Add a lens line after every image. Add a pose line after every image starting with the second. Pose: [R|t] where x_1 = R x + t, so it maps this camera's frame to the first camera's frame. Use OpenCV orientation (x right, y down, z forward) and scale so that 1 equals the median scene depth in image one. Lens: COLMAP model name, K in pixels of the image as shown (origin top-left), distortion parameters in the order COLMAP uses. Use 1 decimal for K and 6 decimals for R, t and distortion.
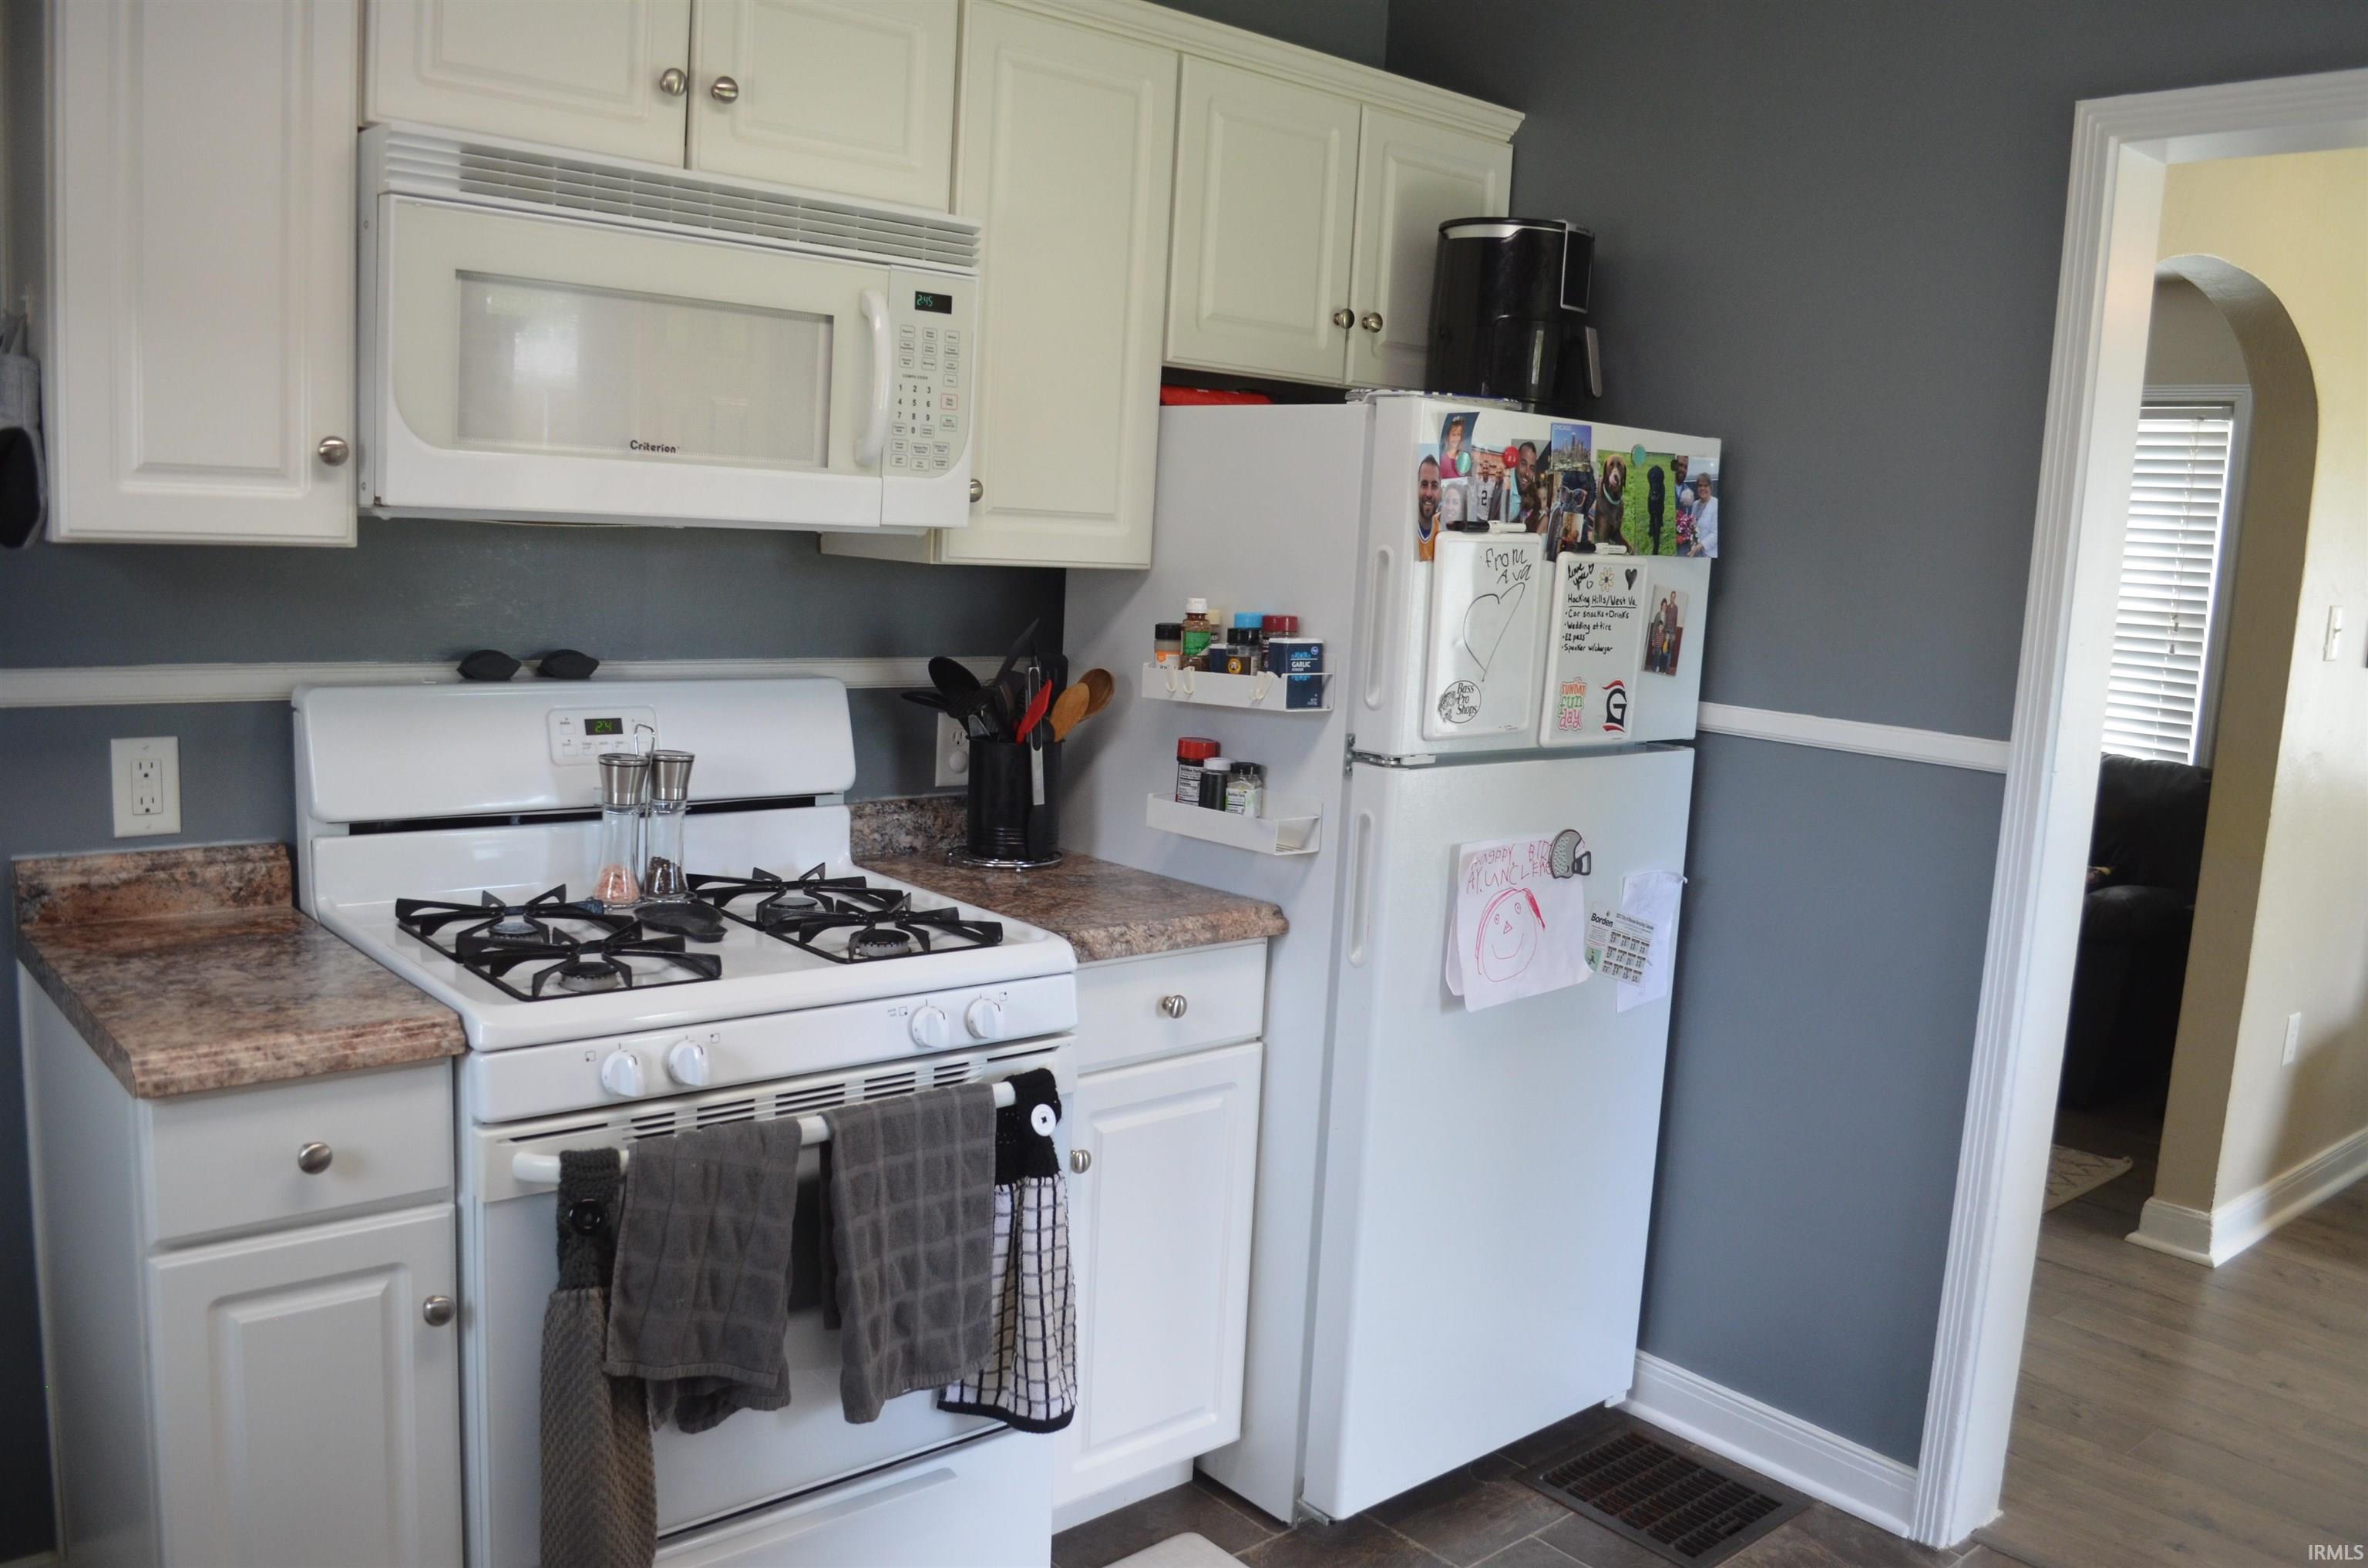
lens RADIAL K [[1866.0, 0, 1202.3], [0, 1866.0, 799.3], [0, 0, 1]] dist [-0.086850, 0.010210]
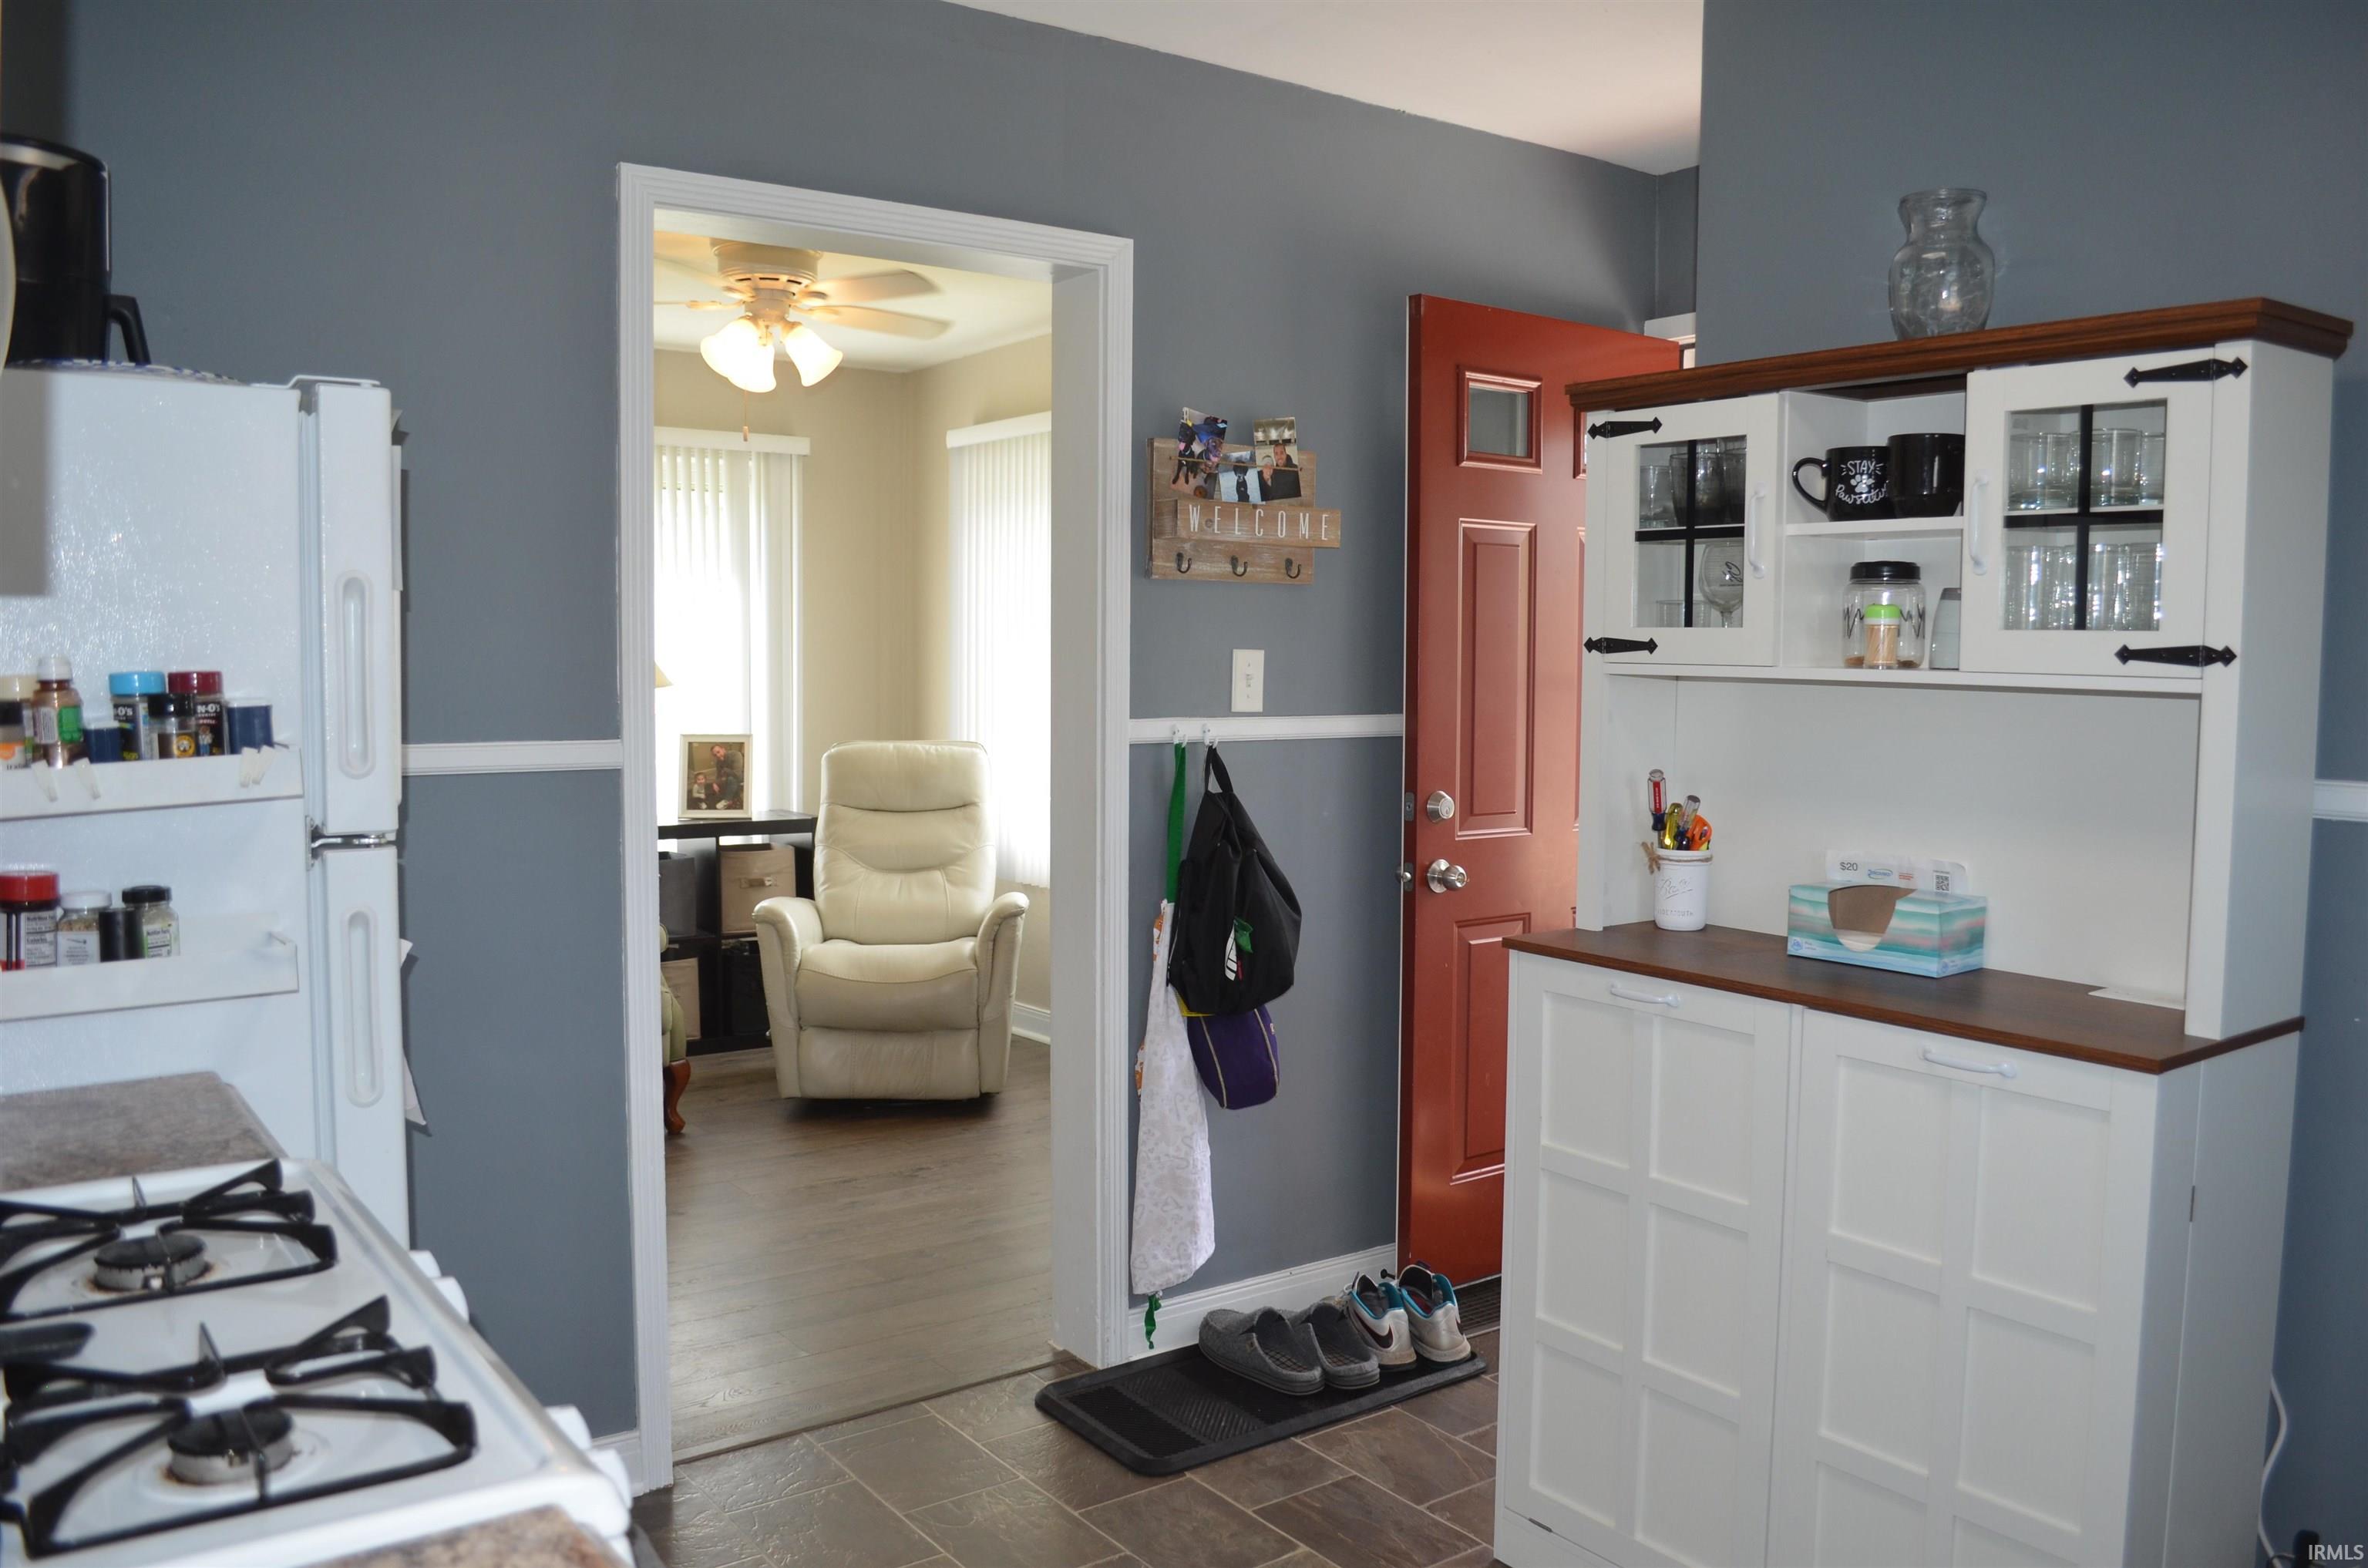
lens RADIAL K [[1866.0, 0, 1178.9], [0, 1866.0, 791.0], [0, 0, 1]] dist [-0.086850, 0.010210]
pose [[0.106510, -0.128947, 0.985915, -0.559598], [0.141532, 0.983425, 0.113332, -0.071687], [-0.984187, 0.127467, 0.122995, 0.499137]]
